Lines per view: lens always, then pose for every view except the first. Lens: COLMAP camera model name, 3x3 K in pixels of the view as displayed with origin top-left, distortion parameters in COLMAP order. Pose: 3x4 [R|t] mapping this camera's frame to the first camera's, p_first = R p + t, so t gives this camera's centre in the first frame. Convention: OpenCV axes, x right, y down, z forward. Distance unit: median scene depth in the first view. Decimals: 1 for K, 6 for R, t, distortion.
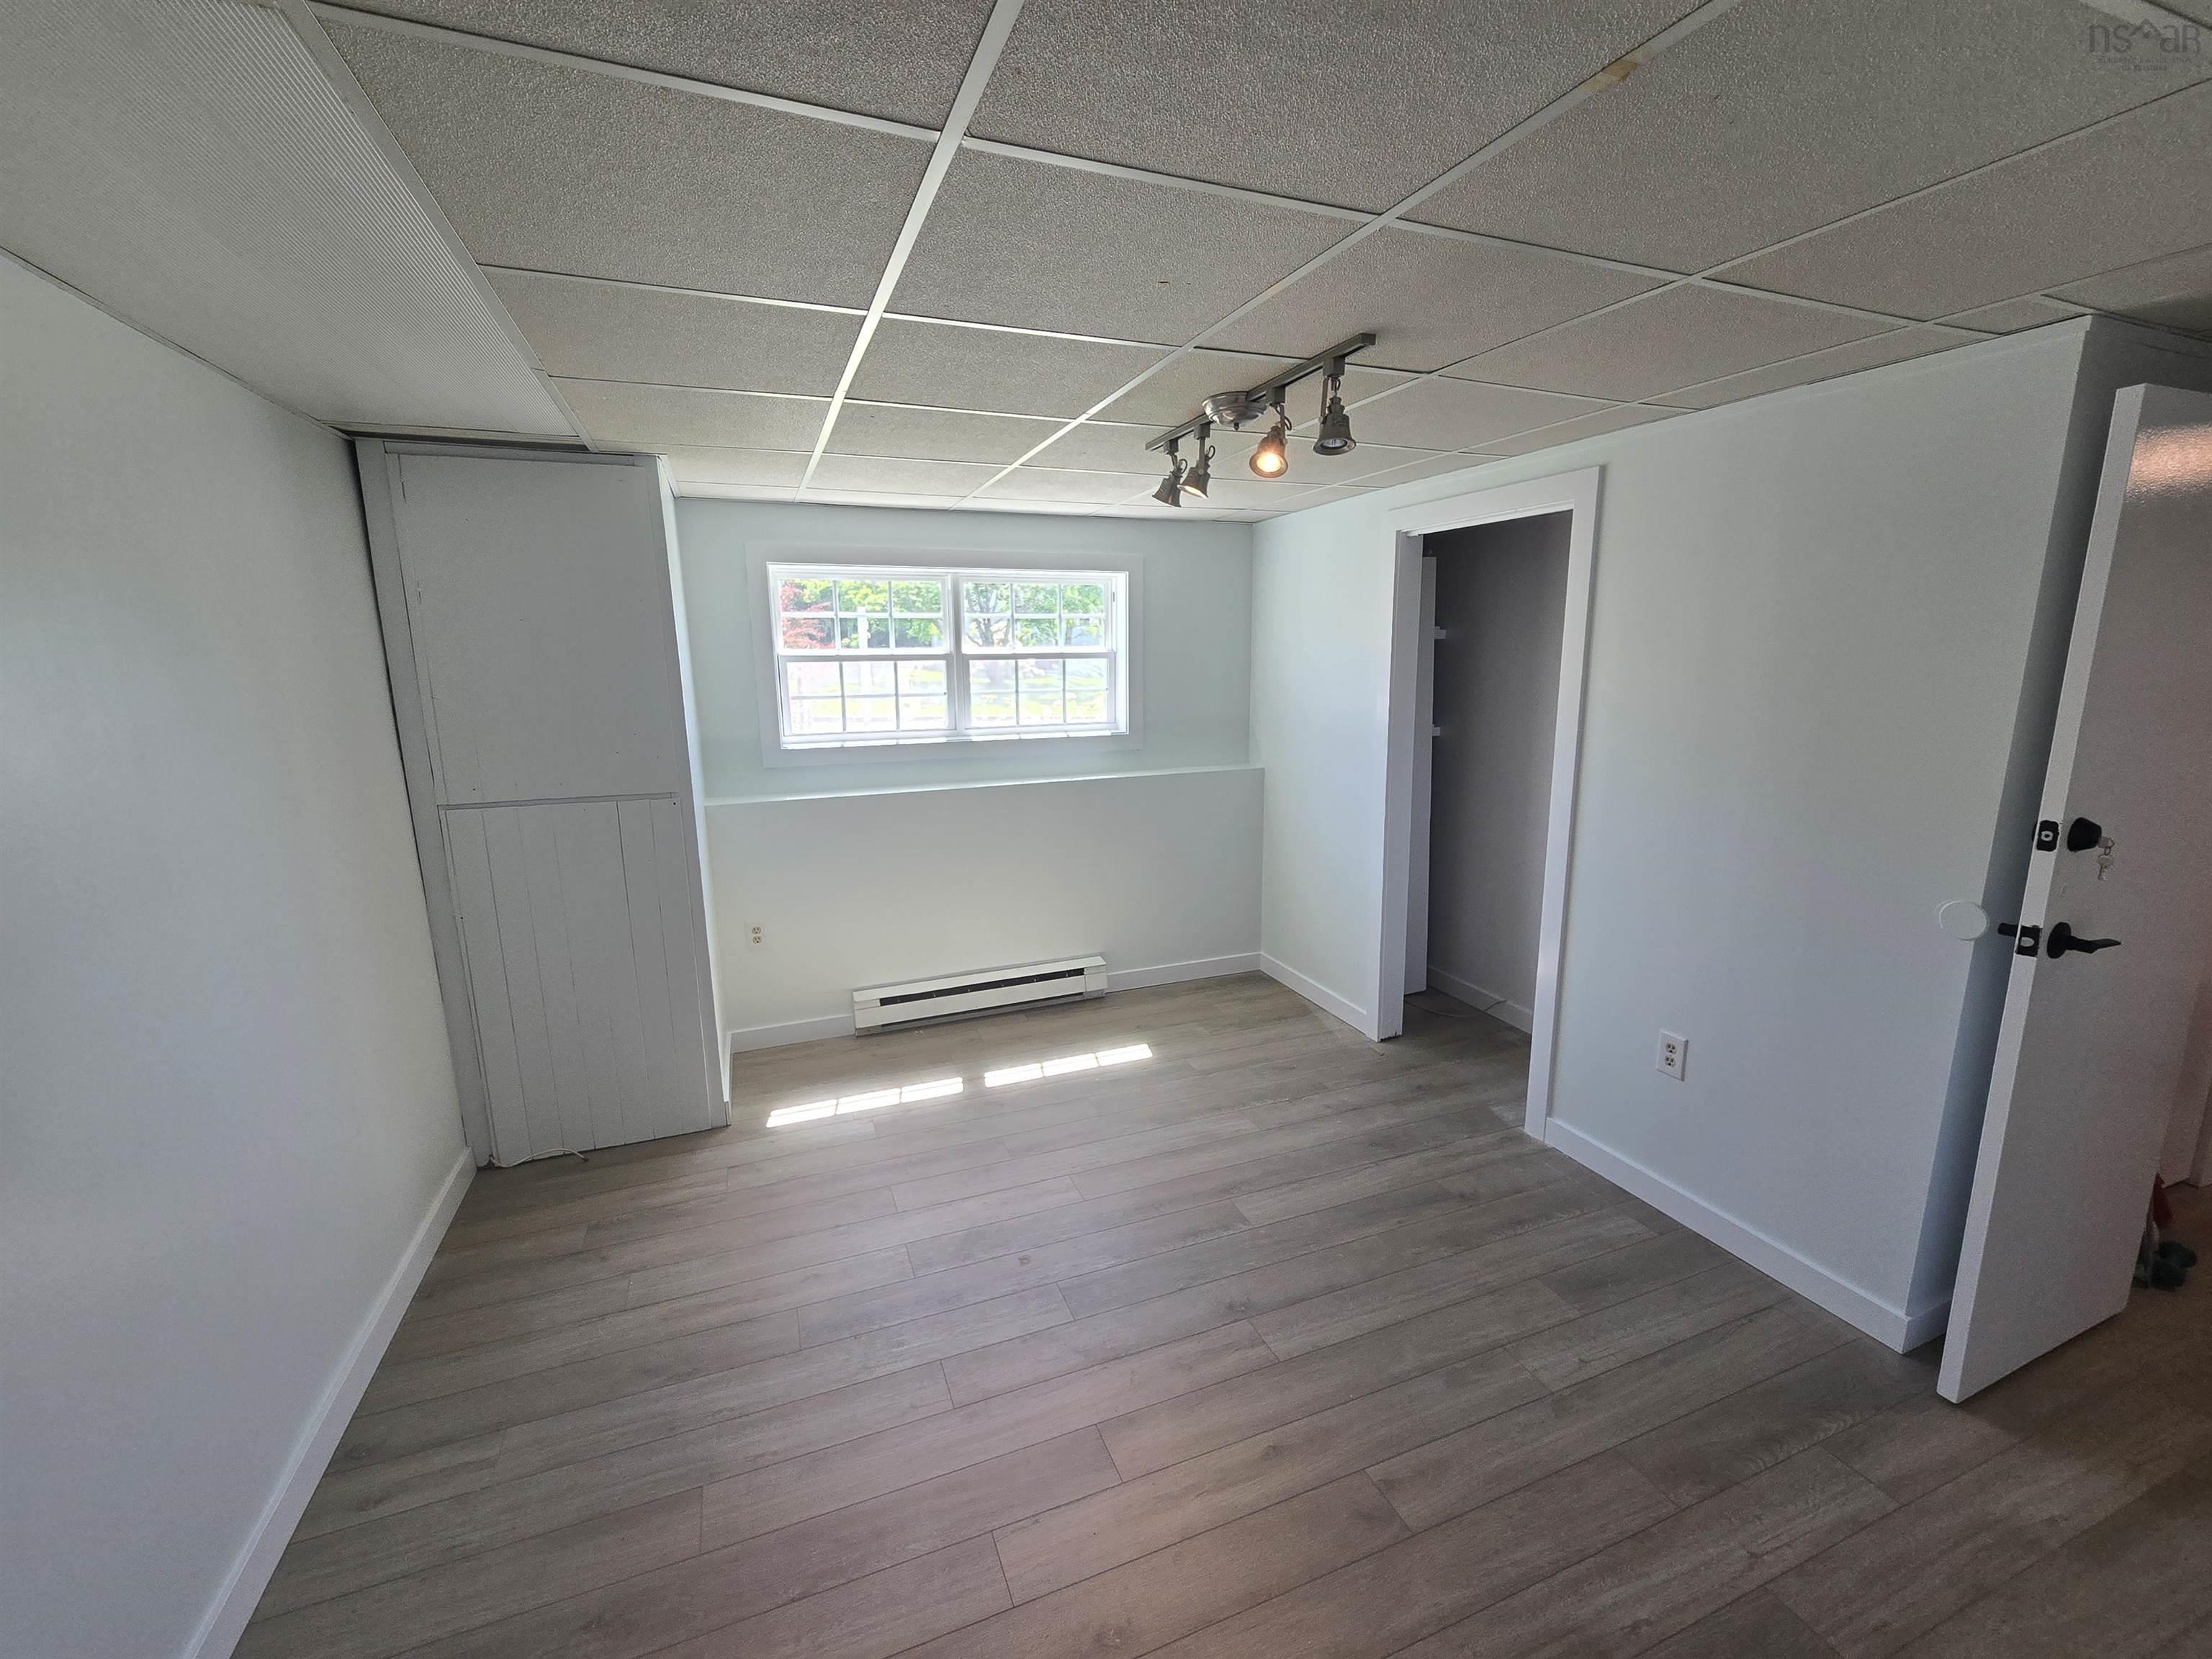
lens RADIAL K [[904.6, 0, 1103.6], [0, 904.6, 831.0], [0, 0, 1]] dist [-0.003664, -0.000986]
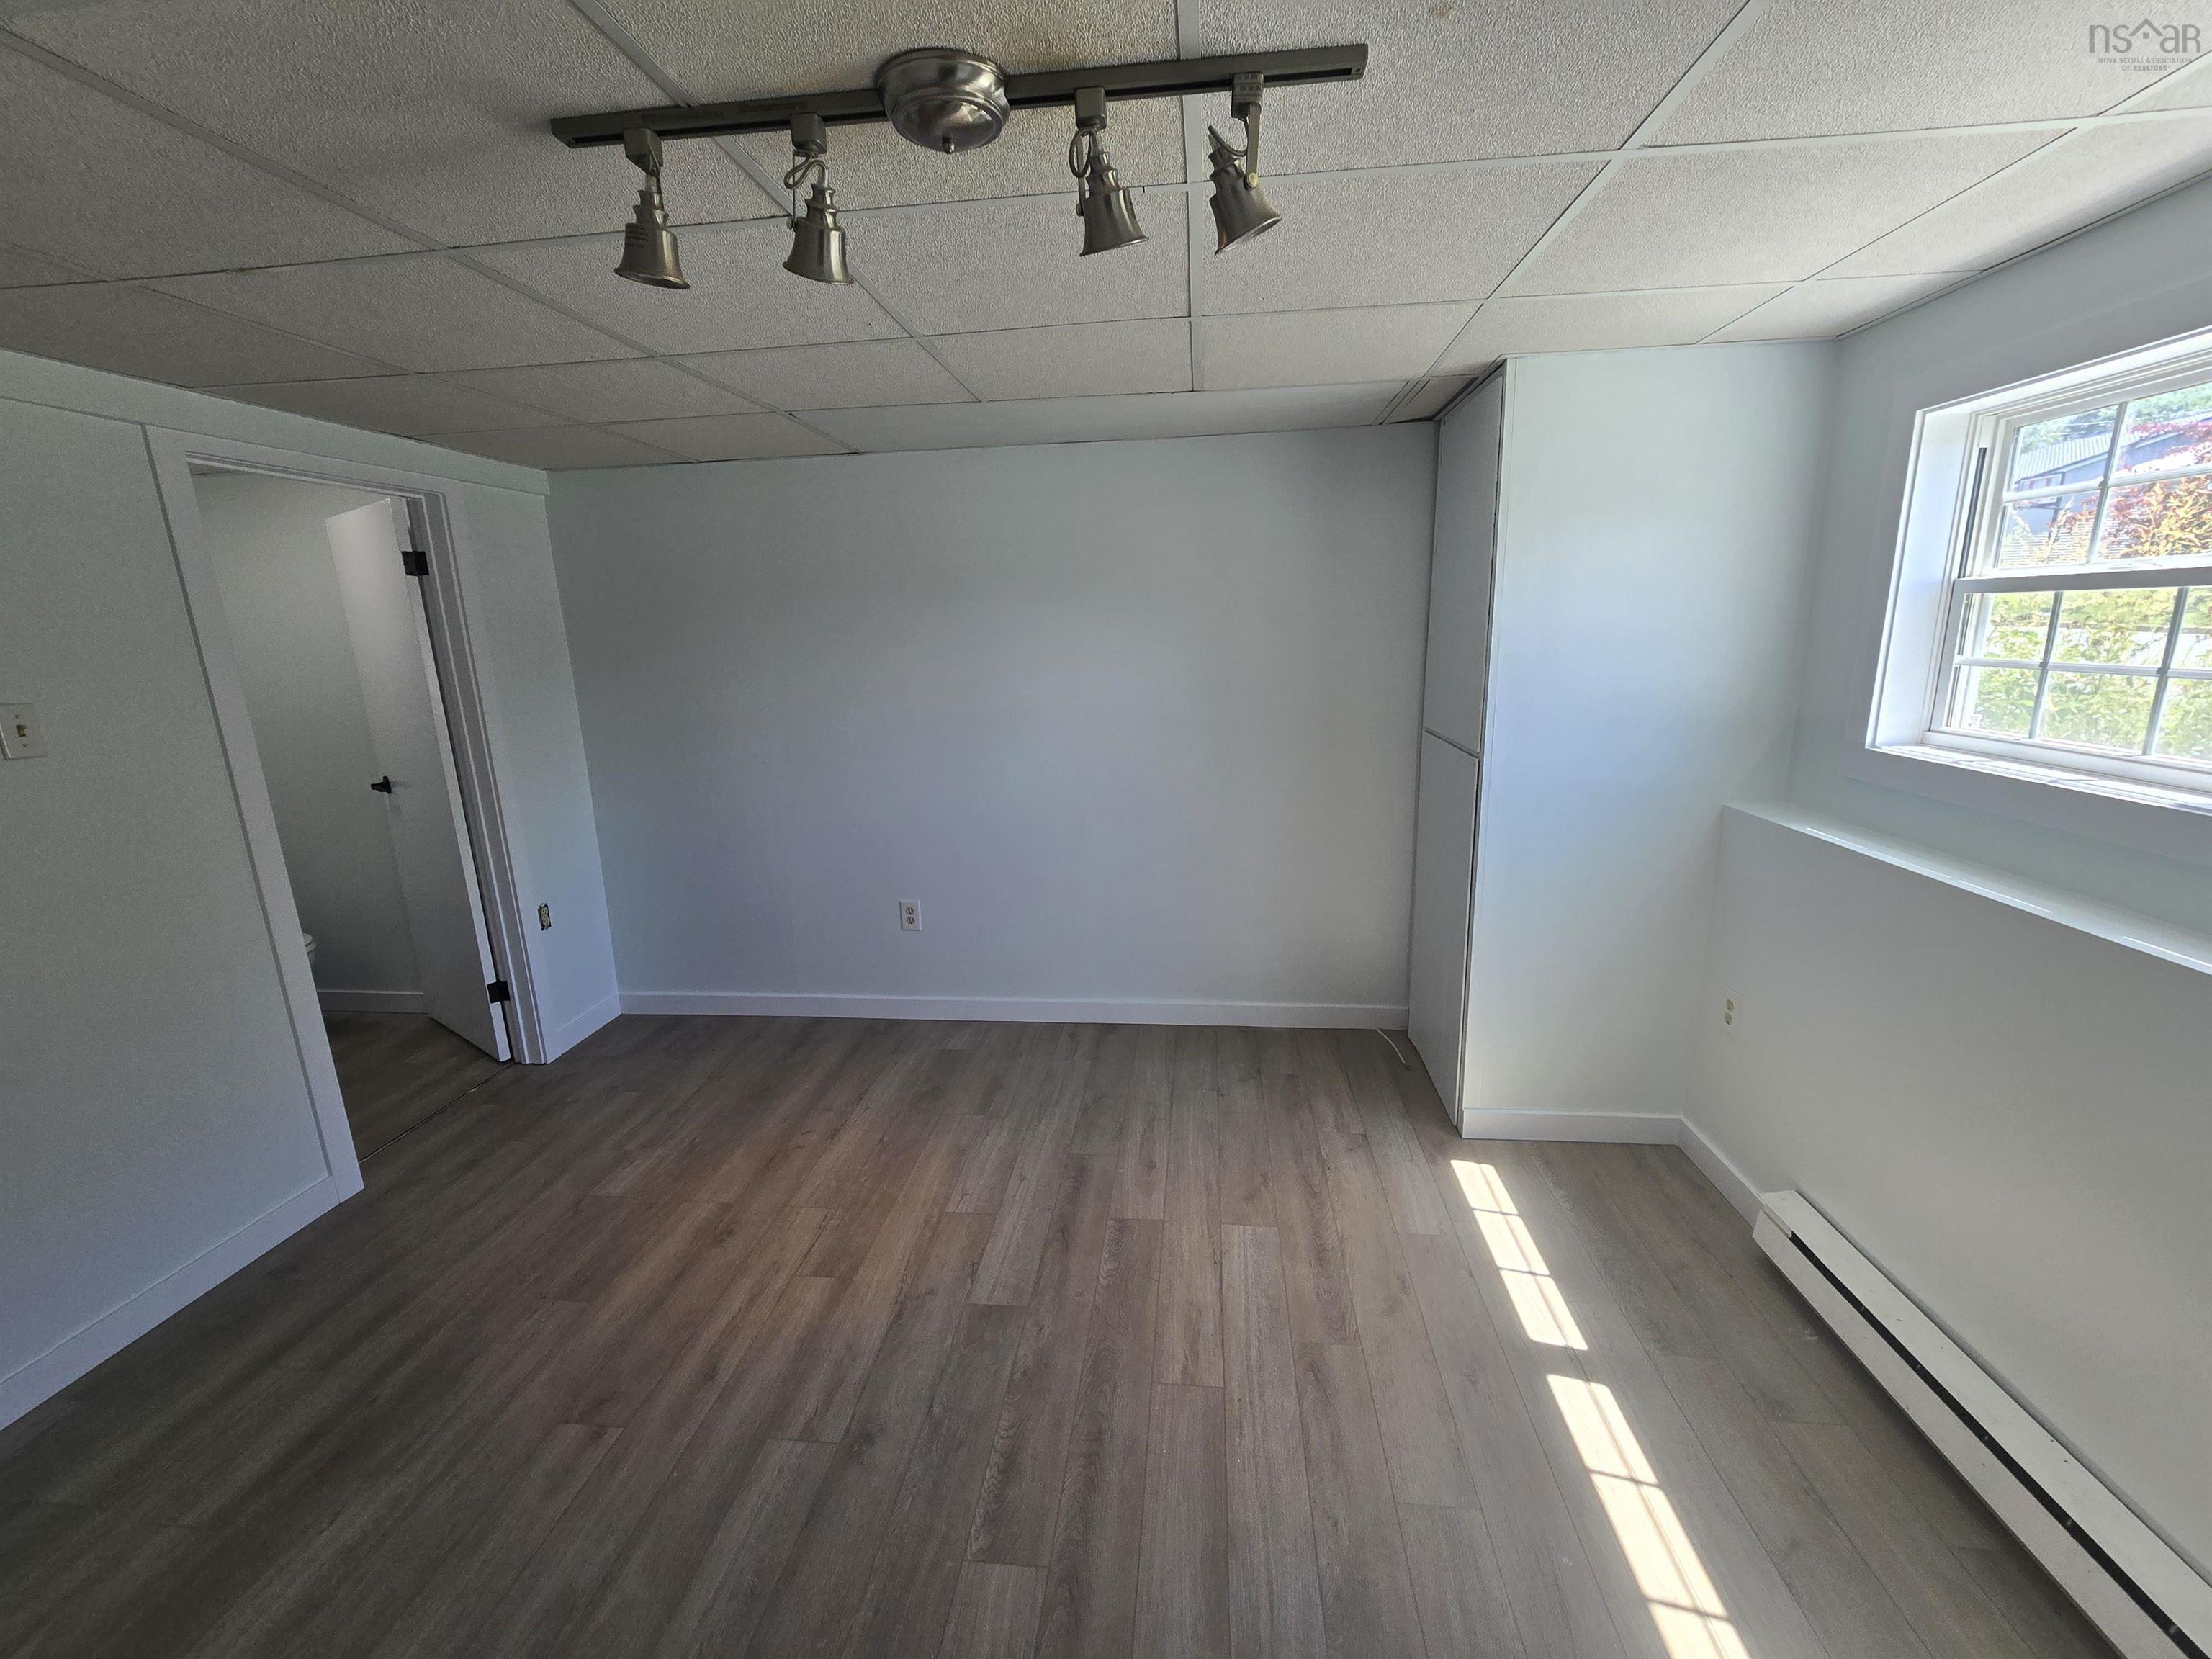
lens RADIAL K [[904.6, 0, 1103.6], [0, 904.6, 831.0], [0, 0, 1]] dist [-0.003664, -0.000986]
pose [[-0.461477, 0.222867, -0.858702, 0.632093], [-0.141777, 0.936964, 0.319371, -0.269446], [0.875750, 0.269126, -0.400790, 1.407452]]
